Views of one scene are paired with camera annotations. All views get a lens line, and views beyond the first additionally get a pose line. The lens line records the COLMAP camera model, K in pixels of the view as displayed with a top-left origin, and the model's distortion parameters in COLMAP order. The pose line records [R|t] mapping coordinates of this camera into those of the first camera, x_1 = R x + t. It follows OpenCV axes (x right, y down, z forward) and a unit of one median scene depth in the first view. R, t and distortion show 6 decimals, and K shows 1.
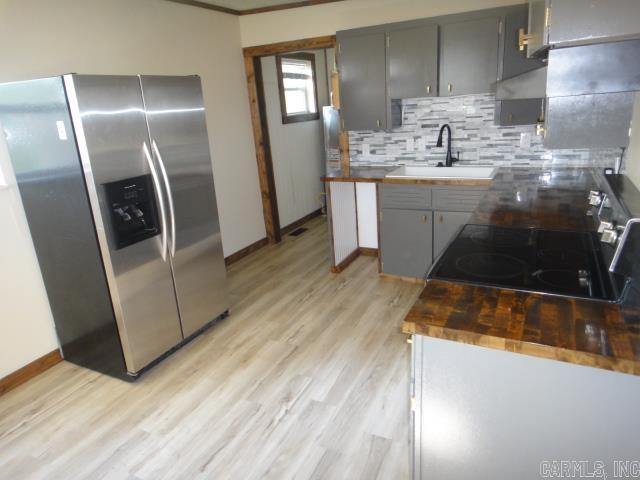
lens RADIAL K [[445.9, 0, 320.0], [0, 445.9, 240.0], [0, 0, 1]] dist [0.008957, -0.001591]
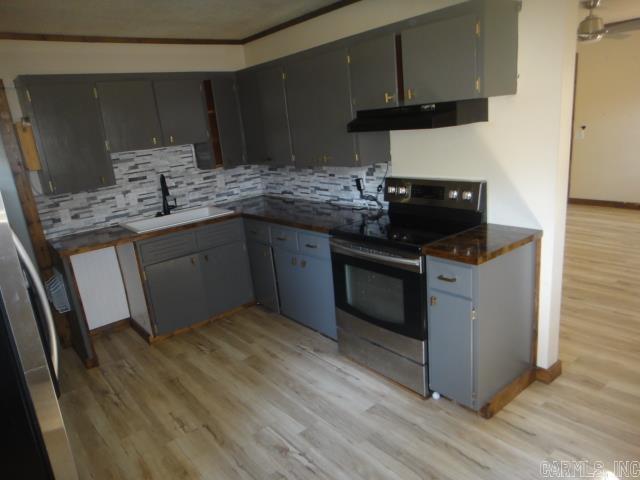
lens RADIAL K [[445.9, 0, 320.0], [0, 445.9, 240.0], [0, 0, 1]] dist [0.008957, -0.001591]
pose [[0.419041, -0.214891, 0.882172, -0.490212], [0.339883, 0.938074, 0.067060, -0.059504], [-0.841953, 0.271734, 0.466129, 0.242340]]
